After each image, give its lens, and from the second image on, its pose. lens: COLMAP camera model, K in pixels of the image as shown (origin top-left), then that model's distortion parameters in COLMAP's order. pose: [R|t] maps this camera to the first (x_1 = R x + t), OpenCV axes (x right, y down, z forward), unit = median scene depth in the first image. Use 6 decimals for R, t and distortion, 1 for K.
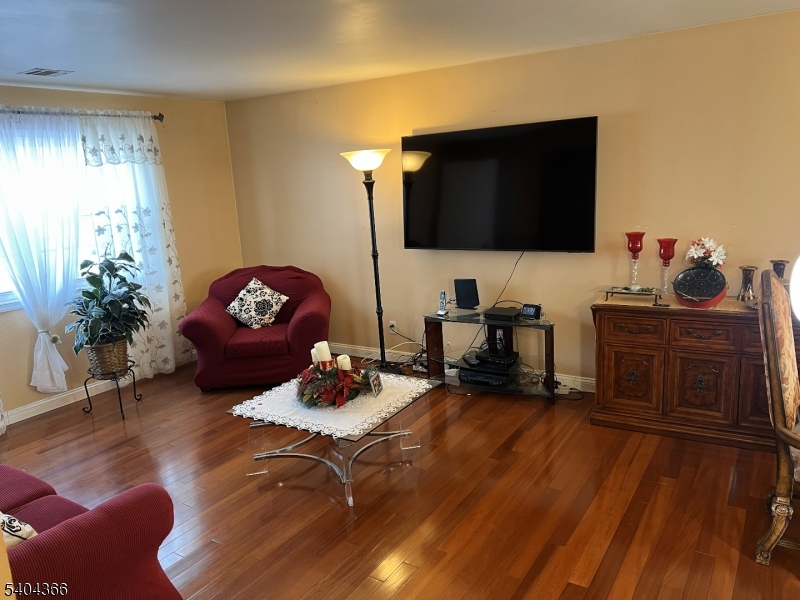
lens RADIAL K [[601.8, 0, 400.1], [0, 601.8, 305.0], [0, 0, 1]] dist [0.054607, -0.071671]
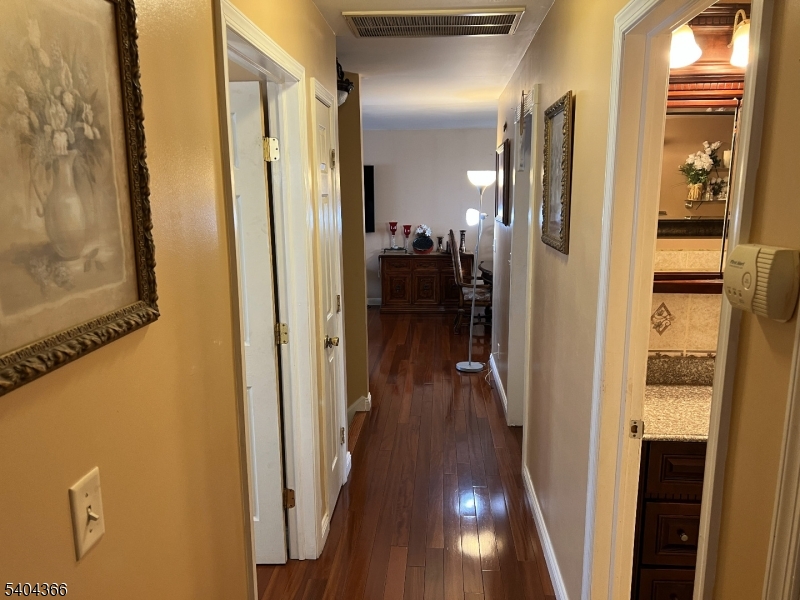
lens RADIAL K [[601.8, 0, 400.1], [0, 601.8, 305.0], [0, 0, 1]] dist [0.054607, -0.071671]
pose [[0.872421, -0.044431, 0.486731, -0.667500], [0.064692, 0.997595, -0.024891, 0.235856], [-0.484454, 0.053203, 0.873197, -0.891162]]
